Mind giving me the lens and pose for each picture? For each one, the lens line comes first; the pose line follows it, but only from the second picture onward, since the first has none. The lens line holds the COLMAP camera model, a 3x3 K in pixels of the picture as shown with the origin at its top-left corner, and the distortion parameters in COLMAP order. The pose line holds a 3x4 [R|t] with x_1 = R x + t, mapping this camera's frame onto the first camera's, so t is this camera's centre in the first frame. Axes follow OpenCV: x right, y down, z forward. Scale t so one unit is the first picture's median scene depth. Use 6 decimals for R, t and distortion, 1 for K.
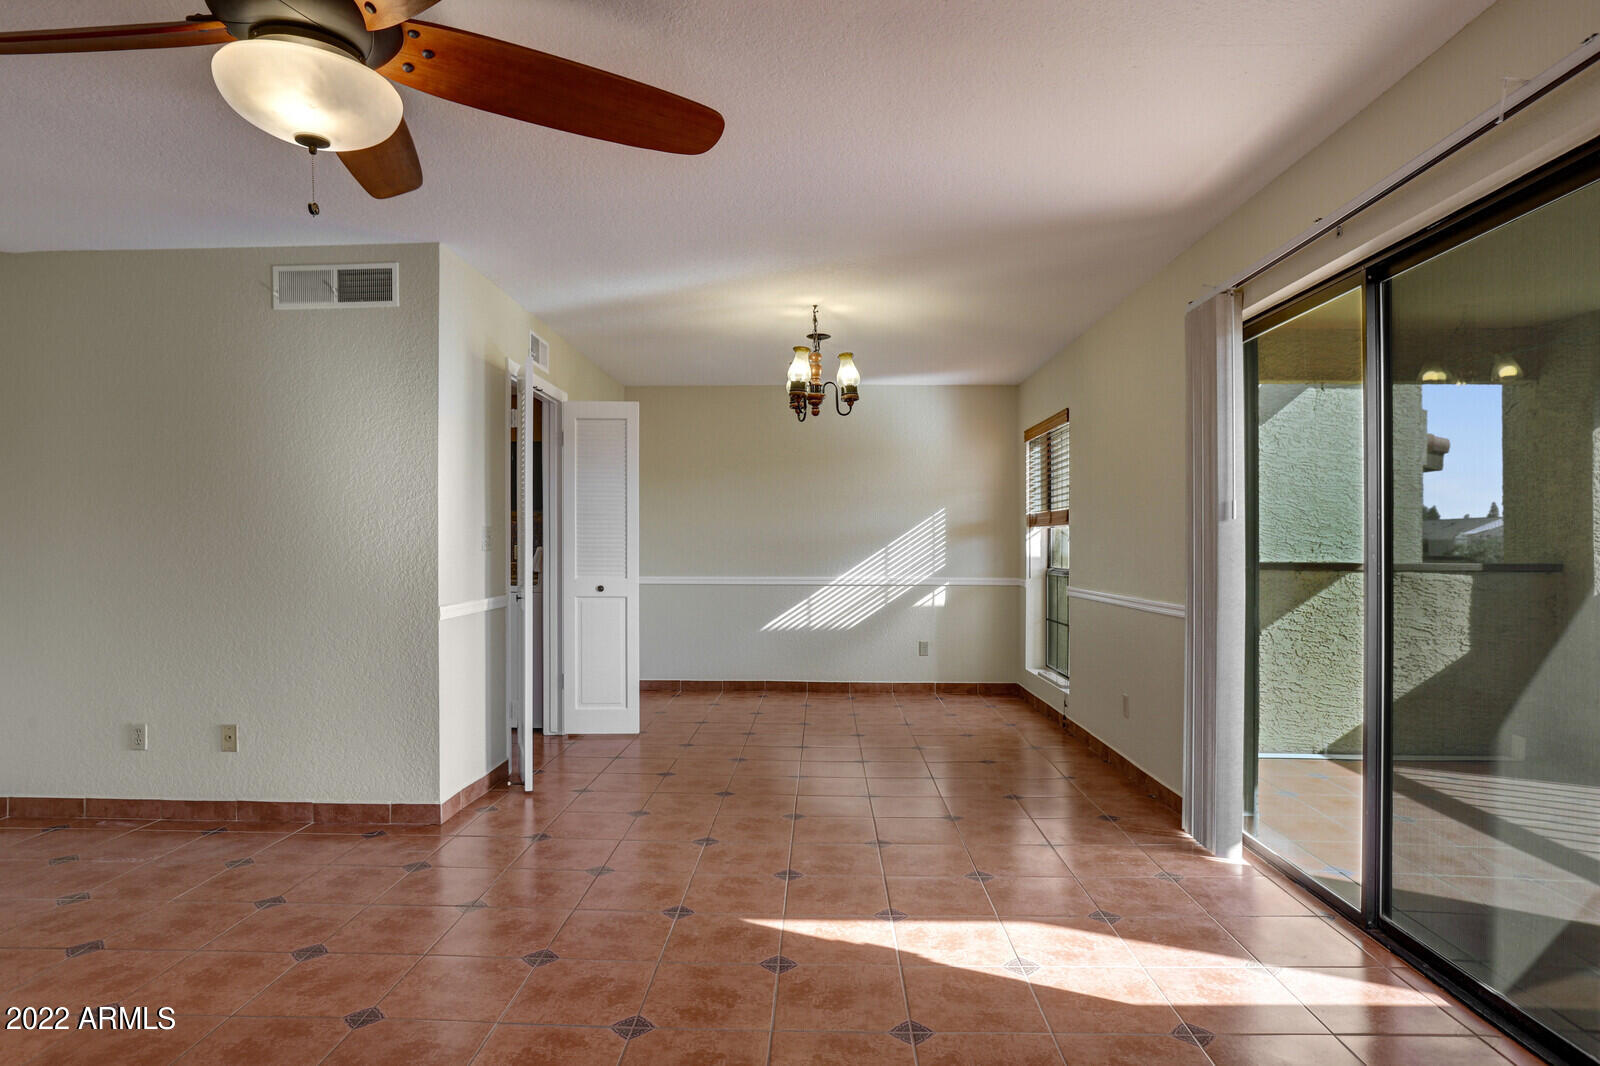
lens RADIAL K [[893.8, 0, 779.1], [0, 893.8, 536.0], [0, 0, 1]] dist [-0.061892, 0.039508]
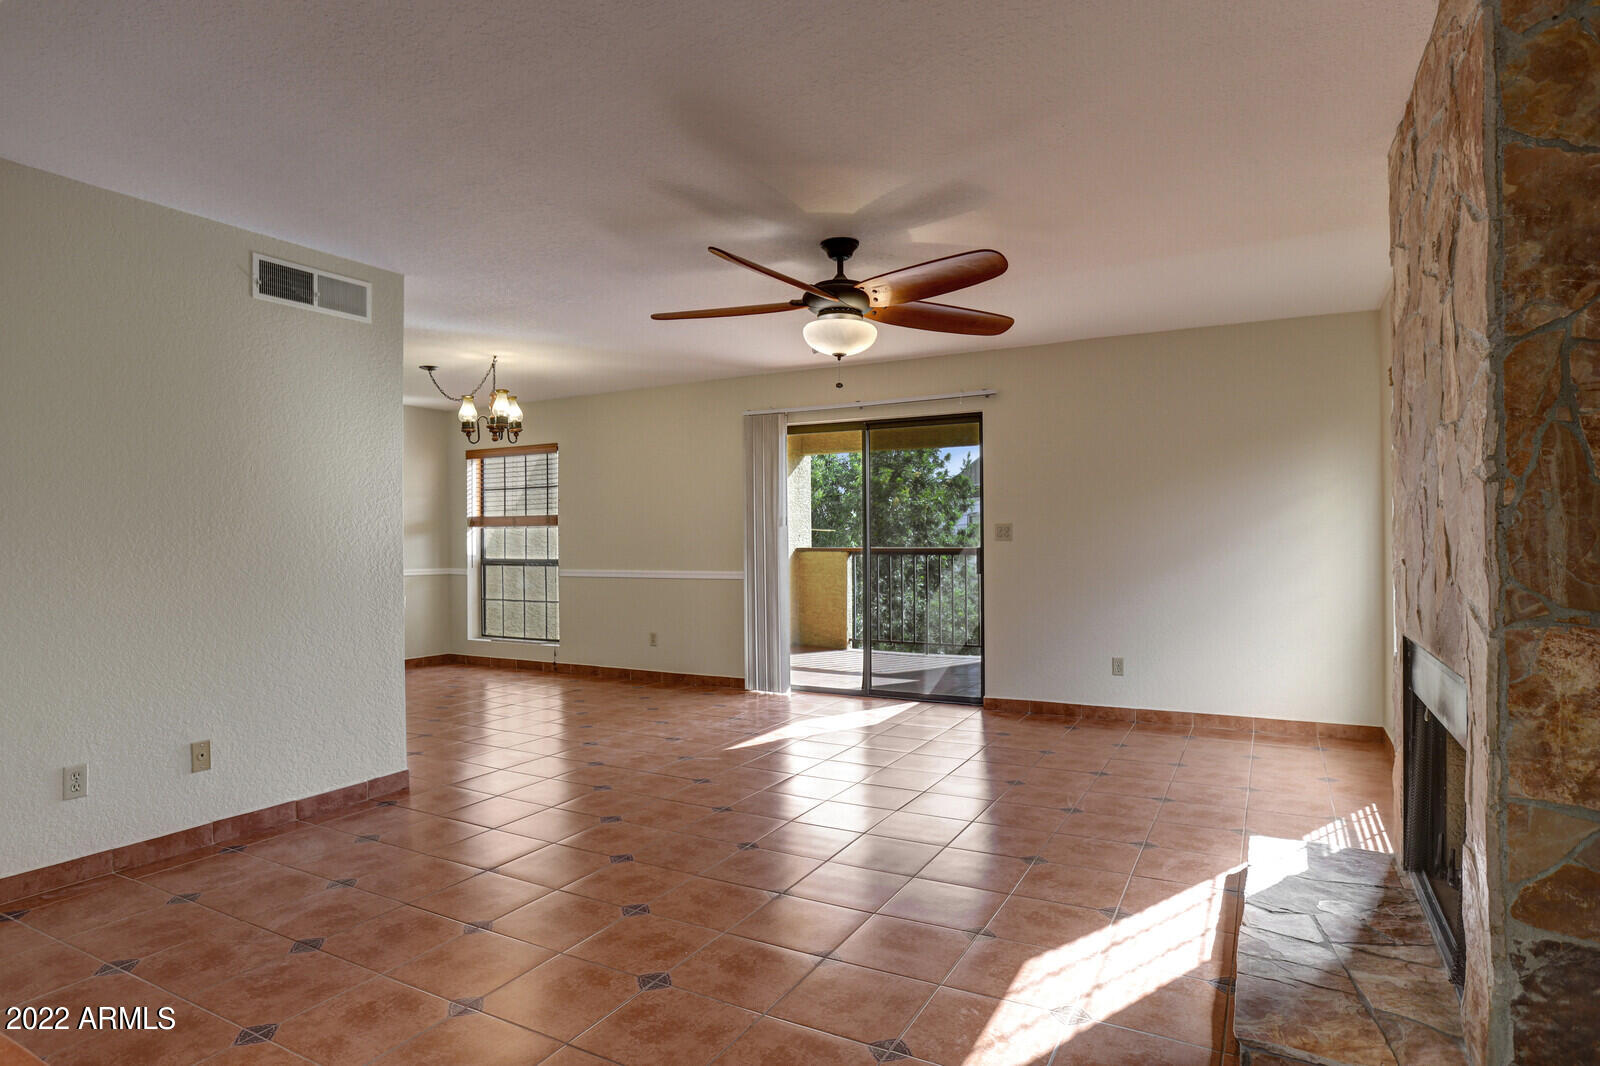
lens RADIAL K [[893.8, 0, 779.8], [0, 893.8, 536.7], [0, 0, 1]] dist [-0.061892, 0.039508]
pose [[0.456422, -0.003096, 0.889758, -0.889280], [0.000167, 0.999994, 0.003394, -0.000101], [-0.889763, -0.001401, 0.456420, 0.039110]]
